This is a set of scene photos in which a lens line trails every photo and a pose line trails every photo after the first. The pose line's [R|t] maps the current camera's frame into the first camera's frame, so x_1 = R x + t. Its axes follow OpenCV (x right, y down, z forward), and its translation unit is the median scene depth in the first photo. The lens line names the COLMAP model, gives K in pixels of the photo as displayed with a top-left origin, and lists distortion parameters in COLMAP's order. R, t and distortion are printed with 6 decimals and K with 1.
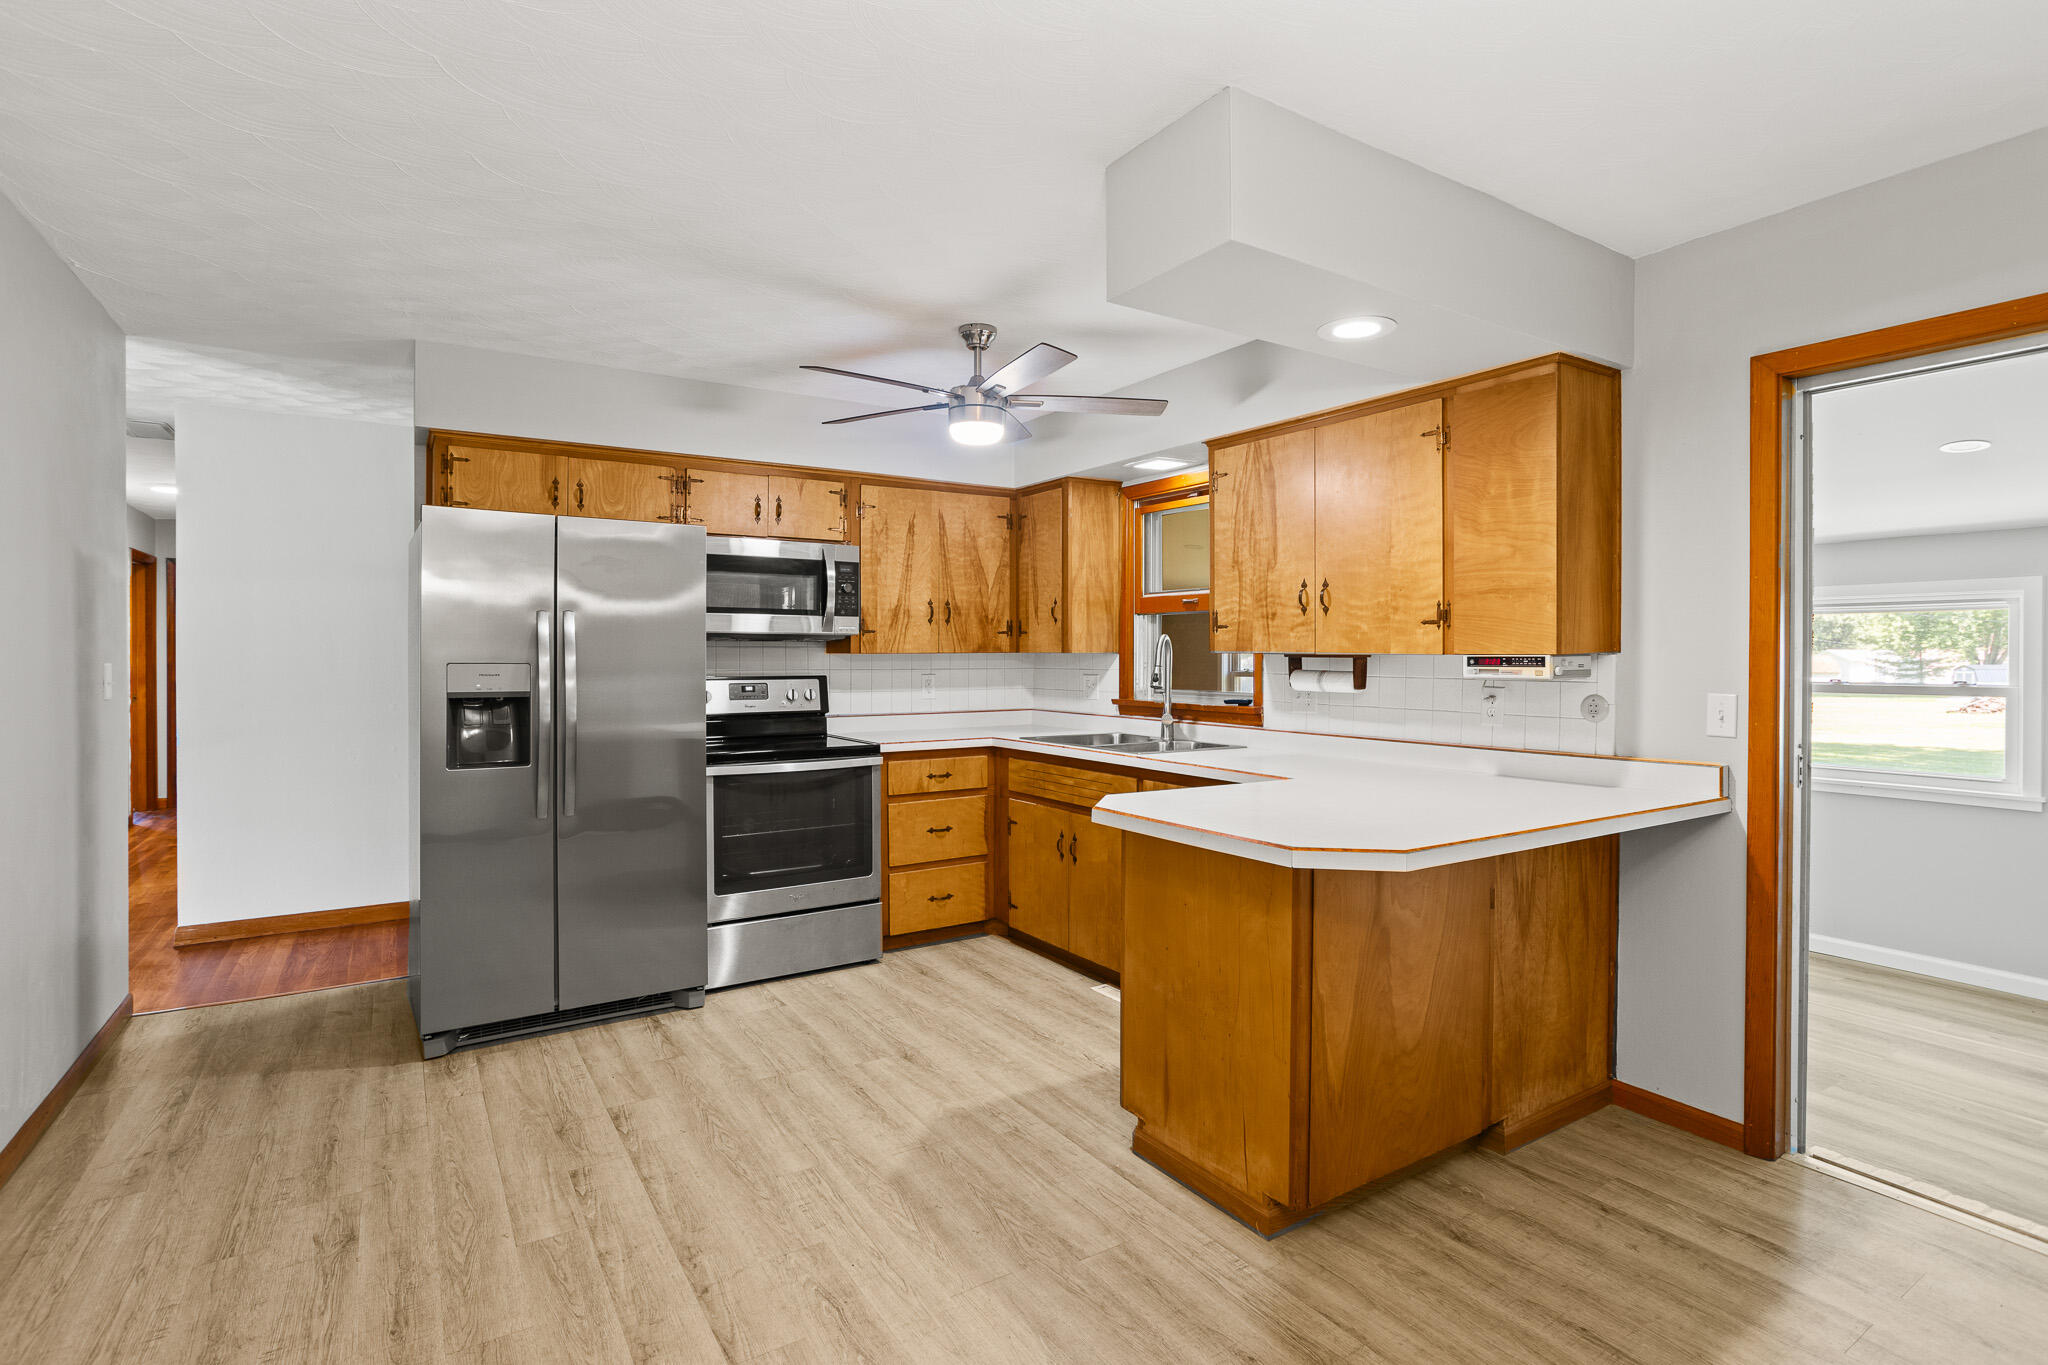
lens RADIAL K [[992.7, 0, 1022.2], [0, 992.7, 645.9], [0, 0, 1]] dist [-0.037869, 0.018727]
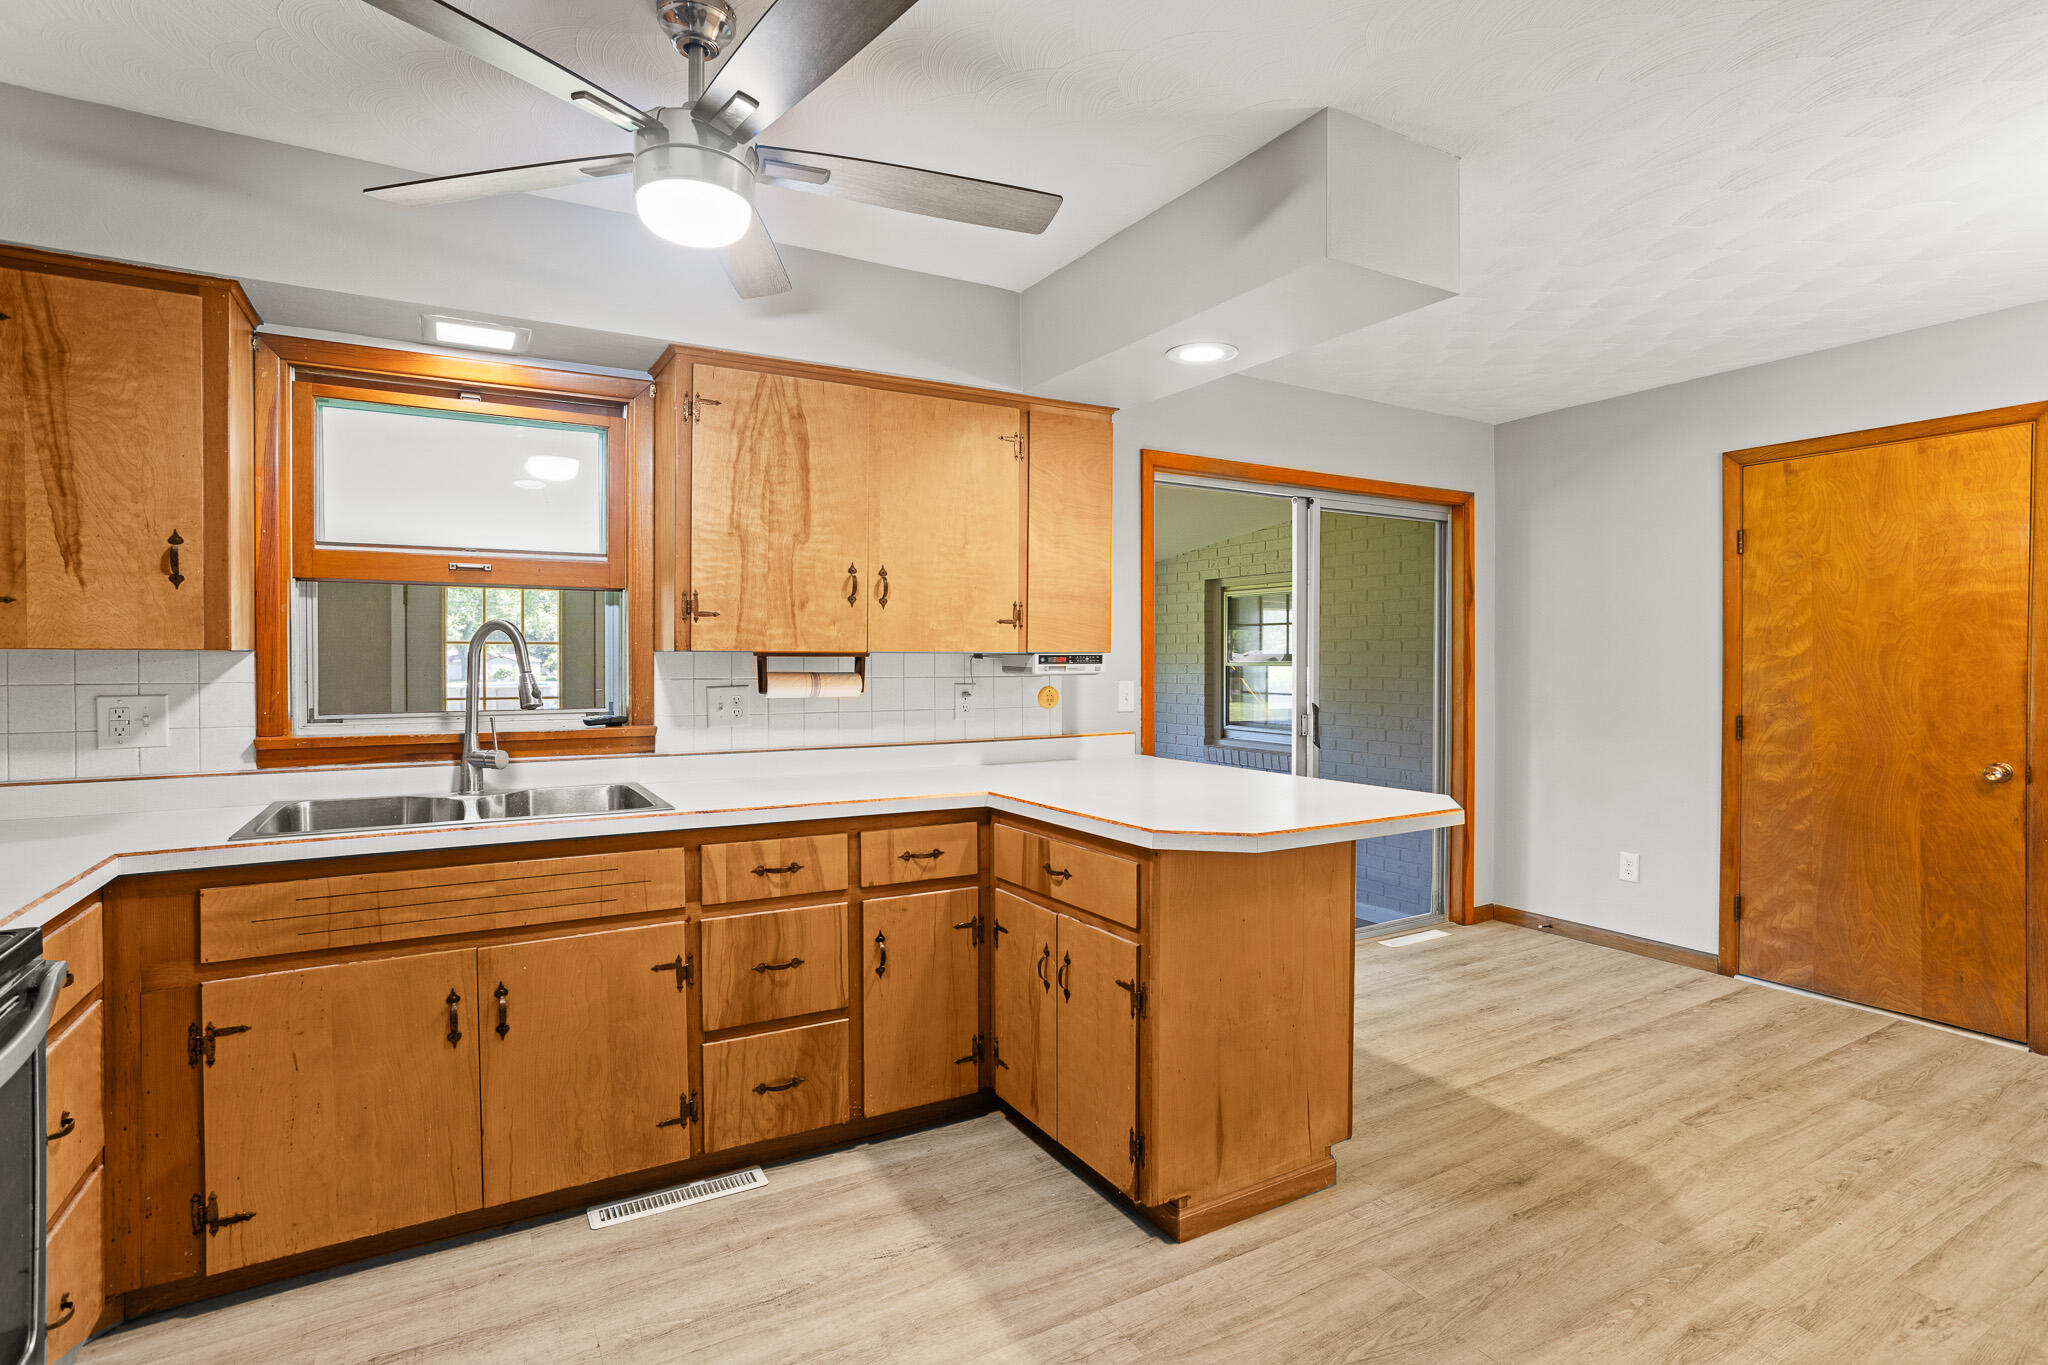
lens RADIAL K [[992.7, 0, 958.7], [0, 992.7, 671.3], [0, 0, 1]] dist [-0.037869, 0.018727]
pose [[0.068691, -0.013941, 0.997541, -0.453103], [-0.007680, 0.999865, 0.014502, 0.009057], [-0.997608, -0.008657, 0.068575, 0.702573]]
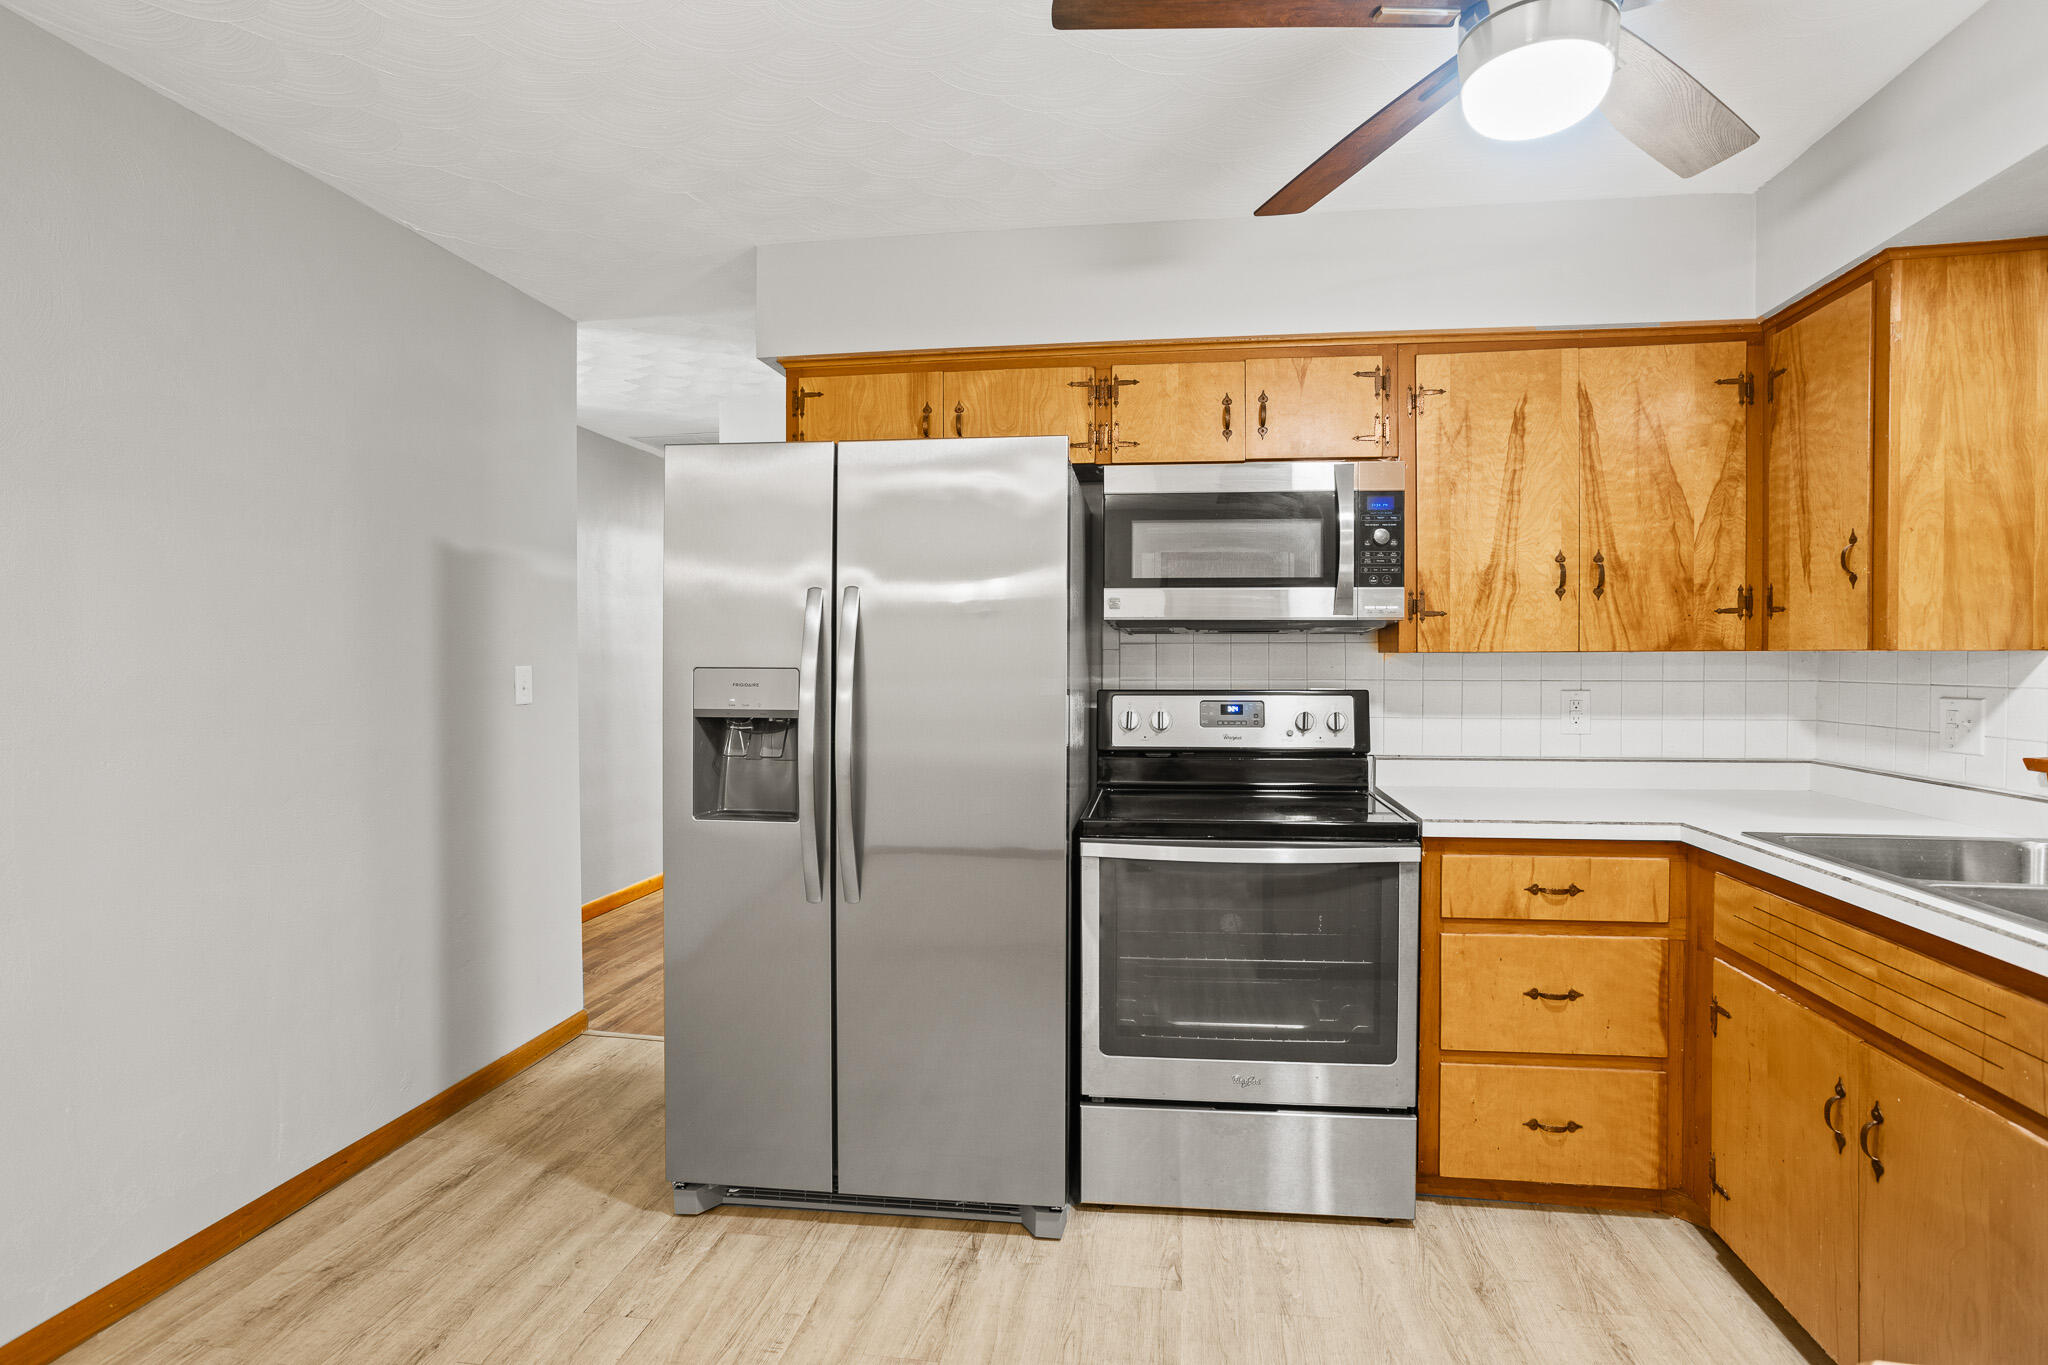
lens RADIAL K [[992.7, 0, 1051.7], [0, 992.7, 673.9], [0, 0, 1]] dist [-0.037869, 0.018727]
pose [[0.759660, 0.008420, -0.650266, 0.052799], [0.006151, 0.999778, 0.020131, 0.007956], [0.650292, -0.019293, 0.759440, 0.485434]]
